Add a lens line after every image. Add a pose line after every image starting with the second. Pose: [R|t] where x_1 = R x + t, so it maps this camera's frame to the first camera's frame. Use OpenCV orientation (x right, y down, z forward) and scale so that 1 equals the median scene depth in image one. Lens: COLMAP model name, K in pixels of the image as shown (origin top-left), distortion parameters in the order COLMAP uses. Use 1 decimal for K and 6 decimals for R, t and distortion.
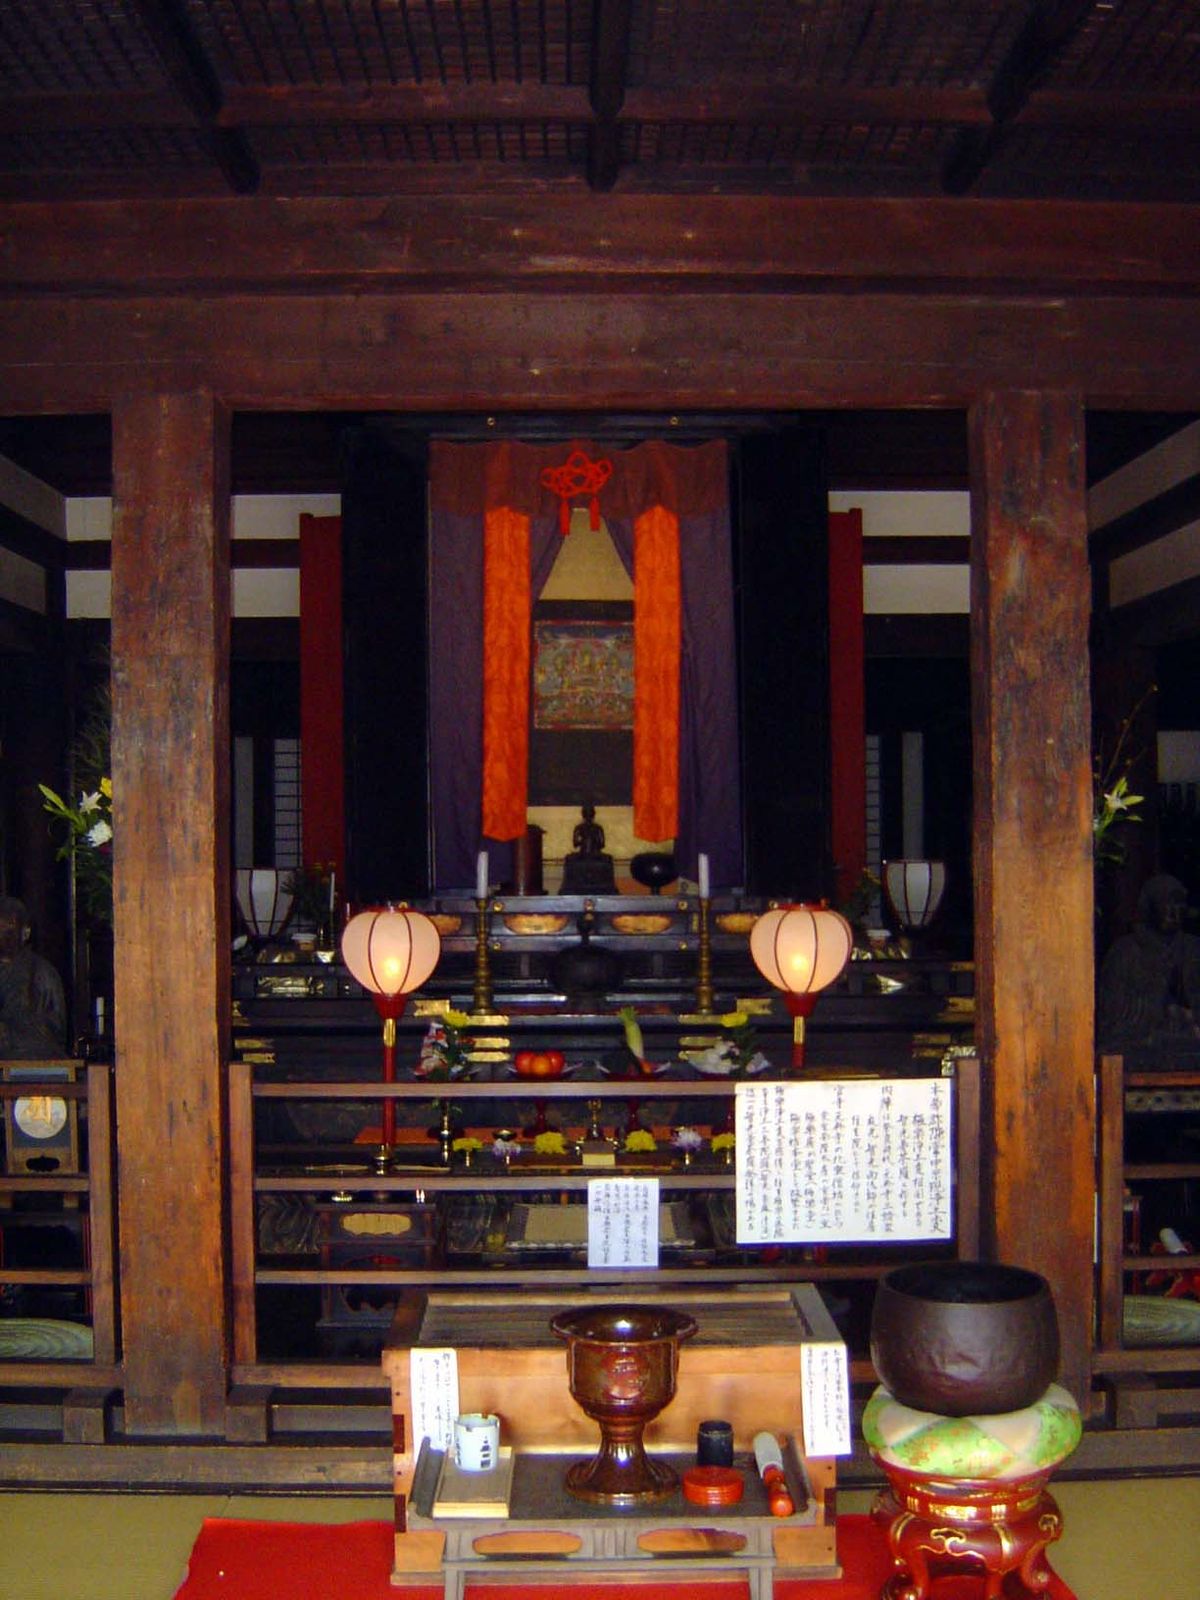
lens RADIAL K [[1901.7, 0, 600.0], [0, 1901.7, 800.0], [0, 0, 1]] dist [-0.179711, -0.000626]
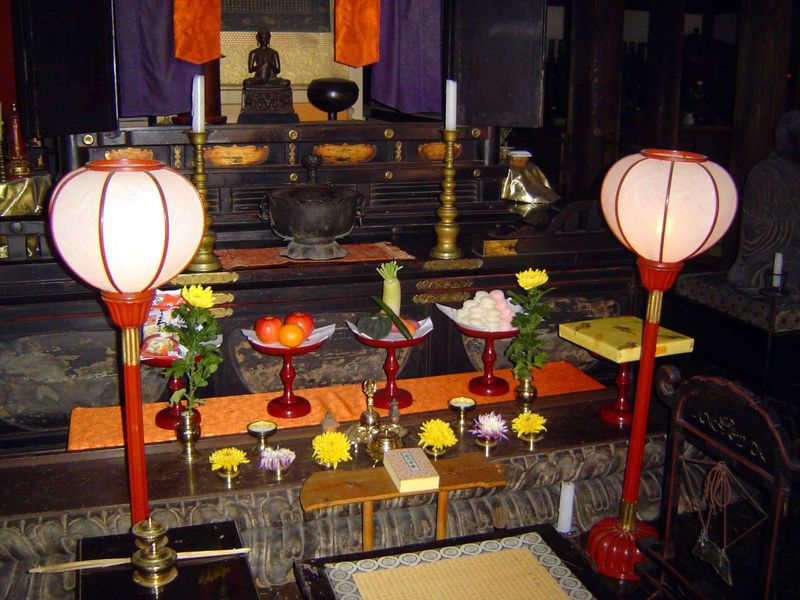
lens RADIAL K [[950.8, 0, 400.0], [0, 950.8, 300.0], [0, 0, 1]] dist [-0.179711, -0.000626]
pose [[0.956549, -0.055224, 0.286293, -0.088837], [-0.020019, 0.967143, 0.253443, 0.014663], [-0.290883, -0.248162, 0.924015, 0.509910]]
